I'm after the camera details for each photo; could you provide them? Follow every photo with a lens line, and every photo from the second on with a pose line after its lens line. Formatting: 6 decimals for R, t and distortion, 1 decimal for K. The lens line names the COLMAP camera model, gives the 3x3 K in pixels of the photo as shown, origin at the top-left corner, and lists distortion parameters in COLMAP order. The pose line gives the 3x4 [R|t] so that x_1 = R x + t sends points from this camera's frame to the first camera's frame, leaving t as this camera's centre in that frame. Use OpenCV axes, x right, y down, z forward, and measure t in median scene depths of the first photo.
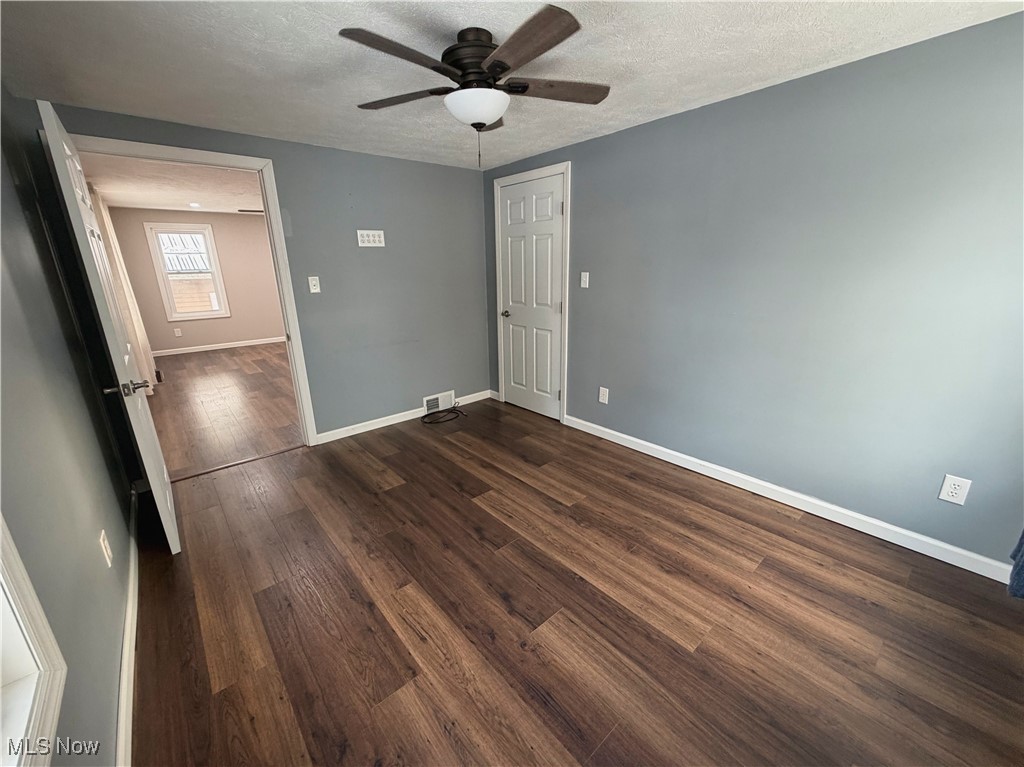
lens RADIAL K [[412.5, 0, 510.6], [0, 412.5, 386.1], [0, 0, 1]] dist [0.001068, -0.000309]
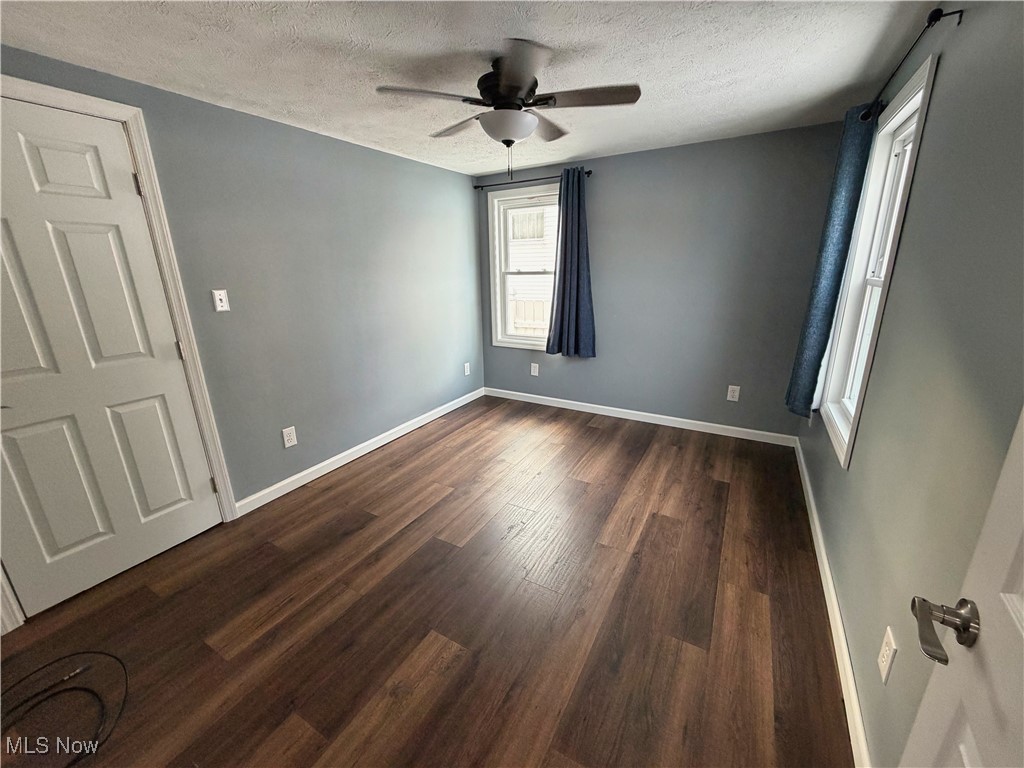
lens RADIAL K [[412.5, 0, 506.4], [0, 412.5, 386.5], [0, 0, 1]] dist [0.001068, -0.000309]
pose [[-0.322691, -0.240394, 0.915468, -0.750556], [0.301980, 0.890514, 0.340285, -0.253405], [-0.897039, 0.386260, -0.214767, 0.894035]]
